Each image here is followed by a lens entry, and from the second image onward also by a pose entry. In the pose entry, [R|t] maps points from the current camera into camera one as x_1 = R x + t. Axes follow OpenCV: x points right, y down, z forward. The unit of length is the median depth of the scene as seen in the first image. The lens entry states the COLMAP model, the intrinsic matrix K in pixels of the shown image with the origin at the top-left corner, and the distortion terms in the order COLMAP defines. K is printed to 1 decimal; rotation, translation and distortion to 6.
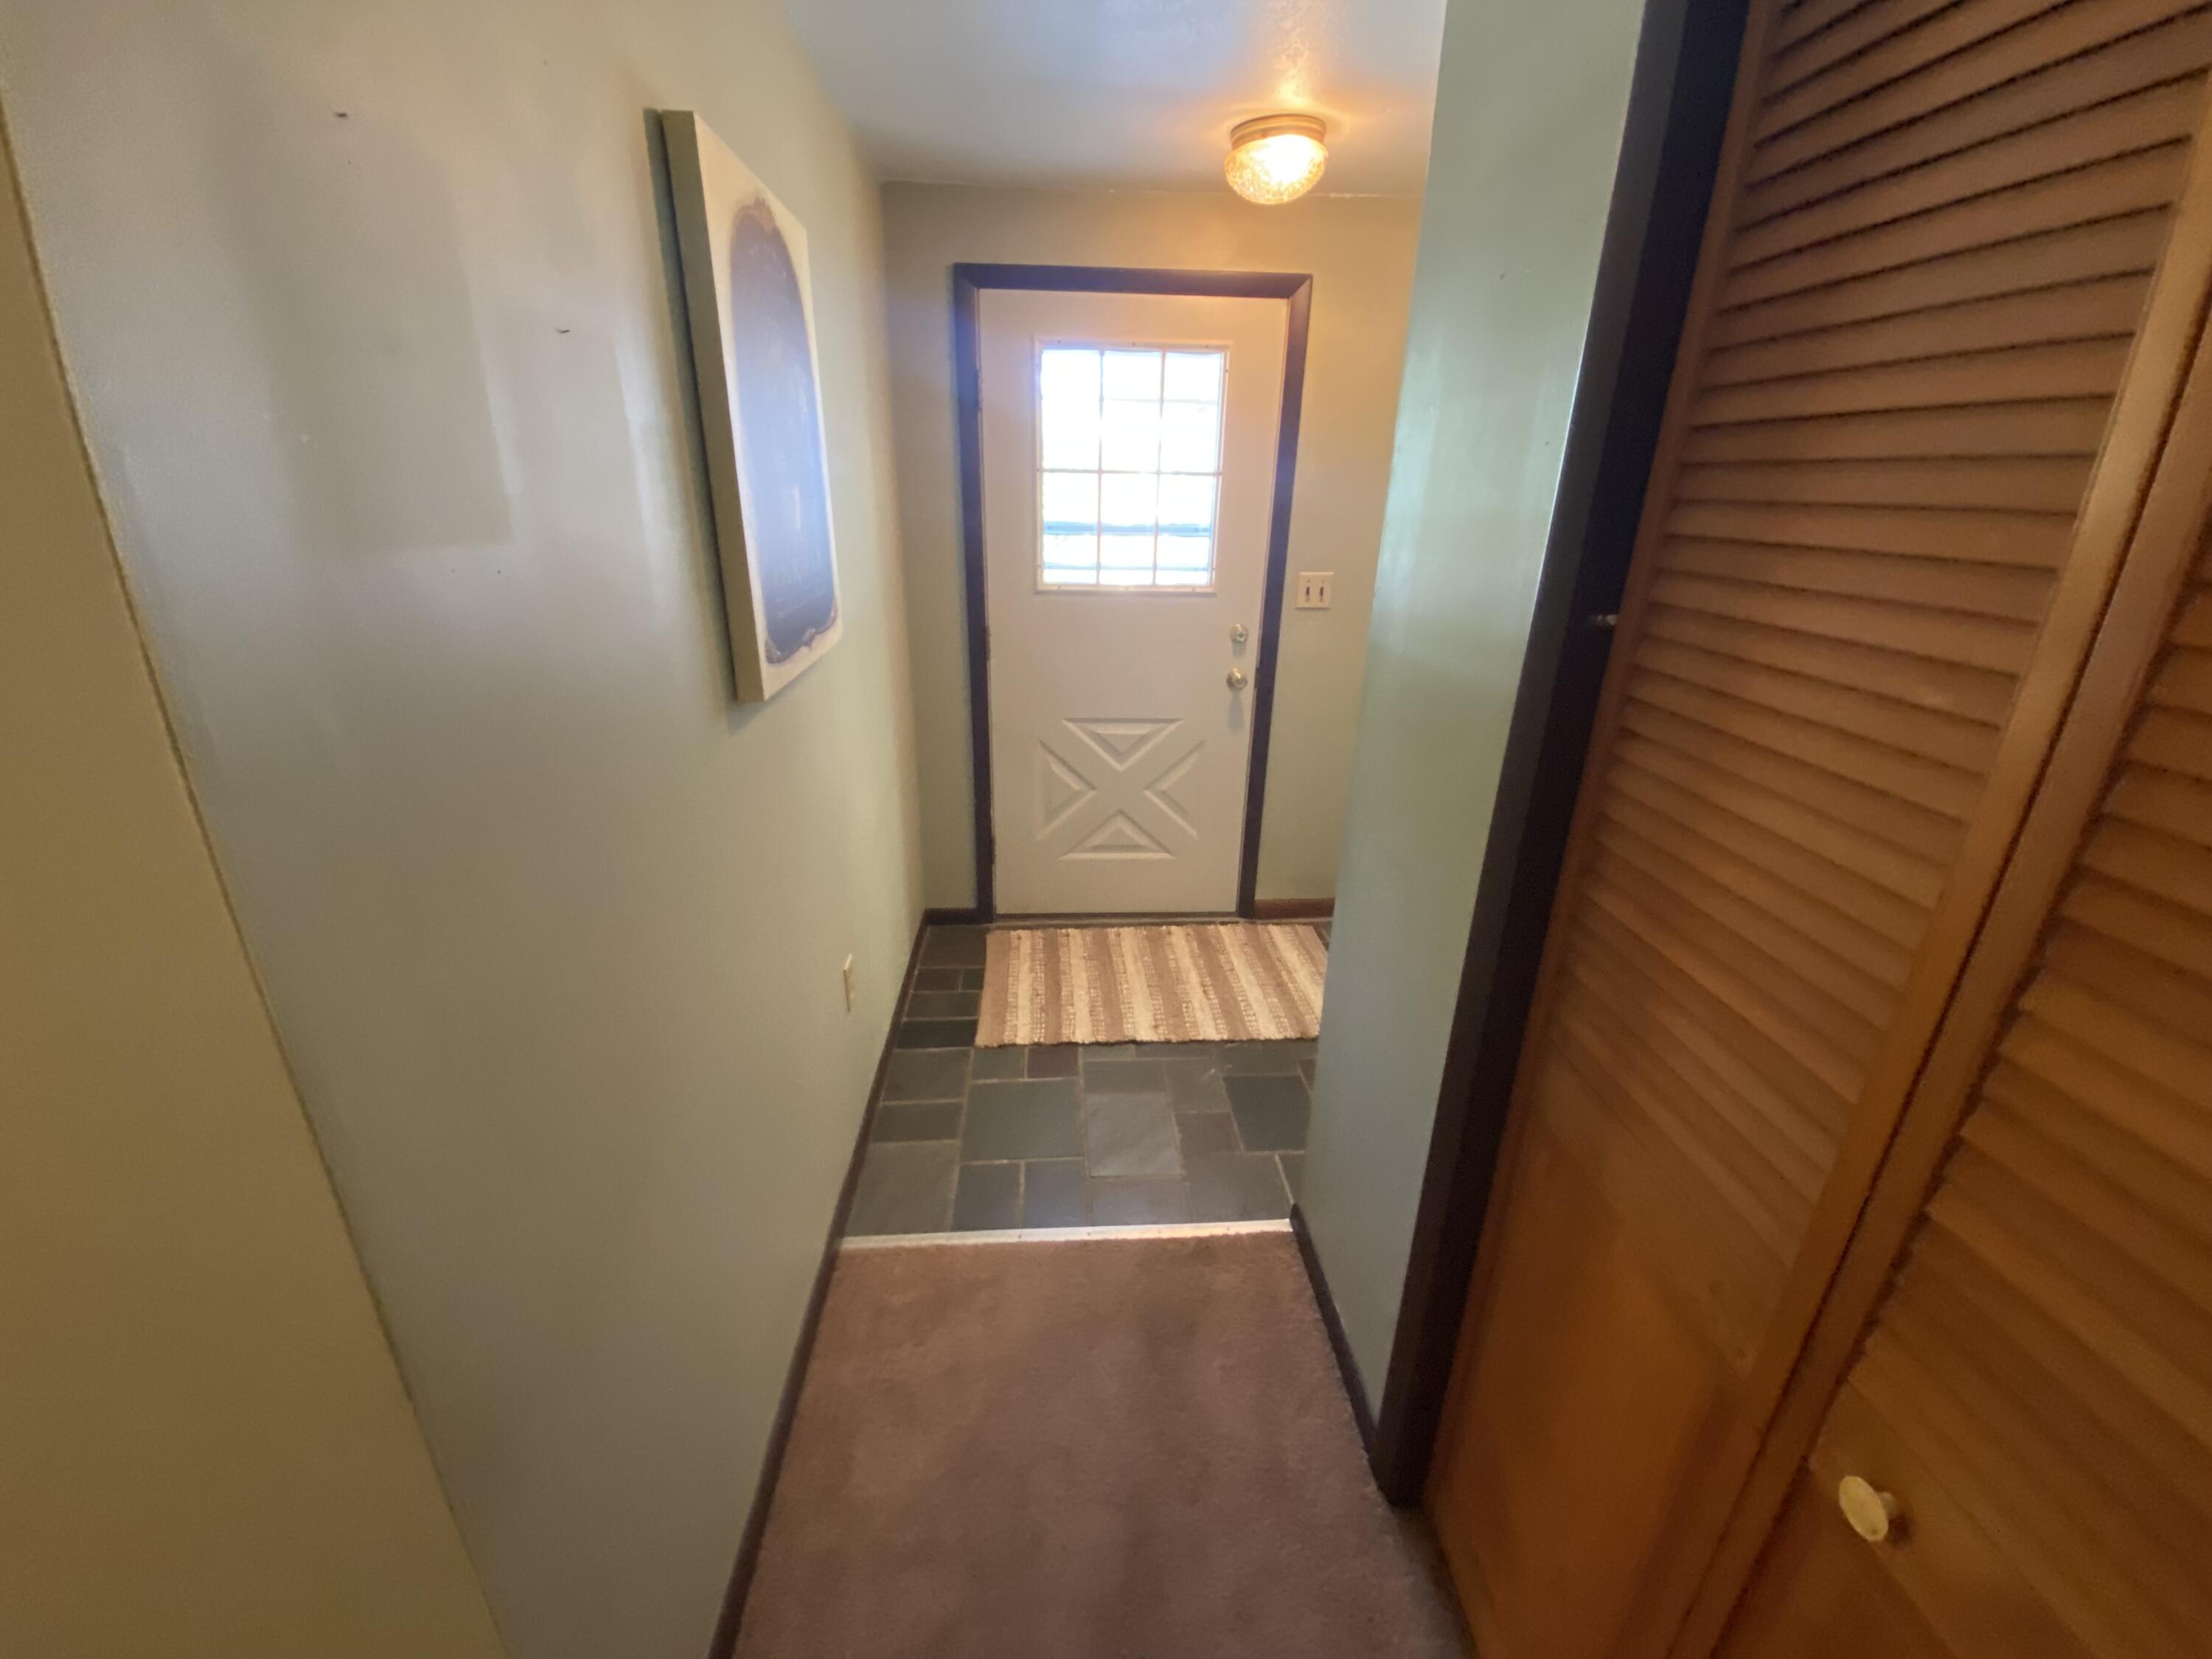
lens RADIAL K [[911.7, 0, 1101.8], [0, 911.7, 831.2], [0, 0, 1]] dist [0.002520, -0.011736]
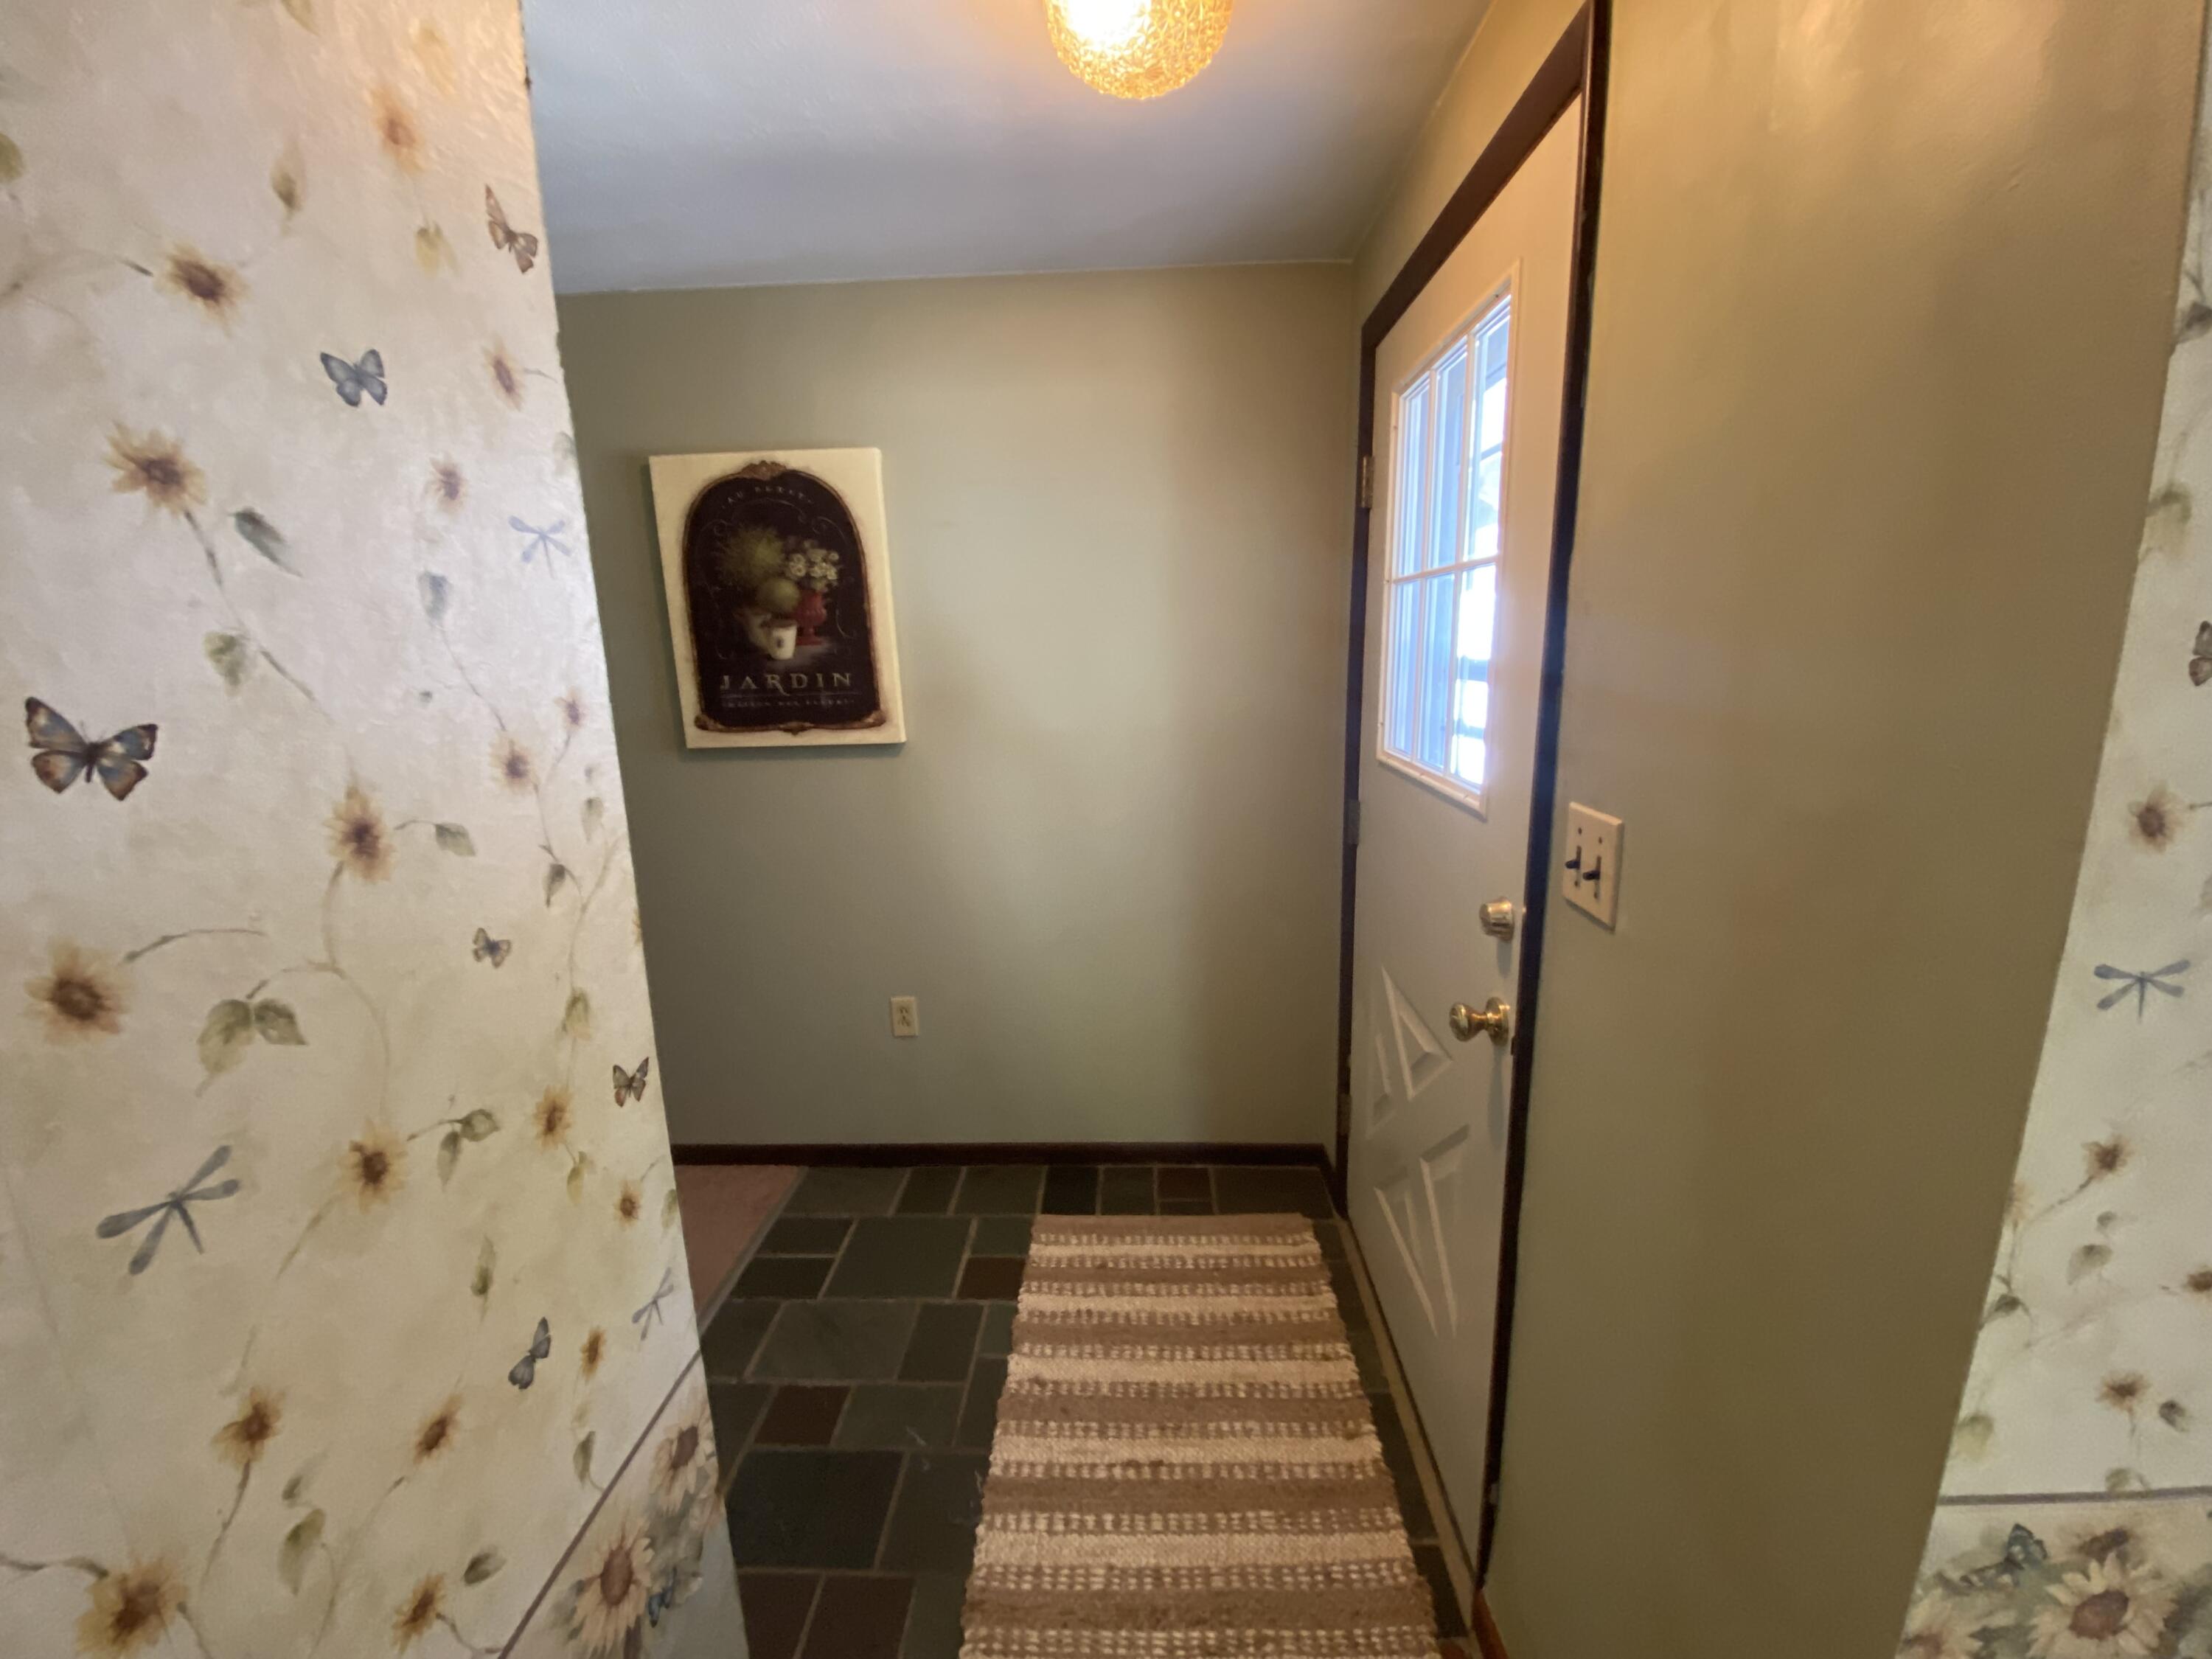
lens RADIAL K [[911.7, 0, 1104.1], [0, 911.7, 828.3], [0, 0, 1]] dist [0.002520, -0.011736]
pose [[-0.110091, 0.214451, -0.970511, 0.591460], [-0.325078, 0.914974, 0.239055, -0.322055], [0.939257, 0.341810, -0.031017, 0.881448]]
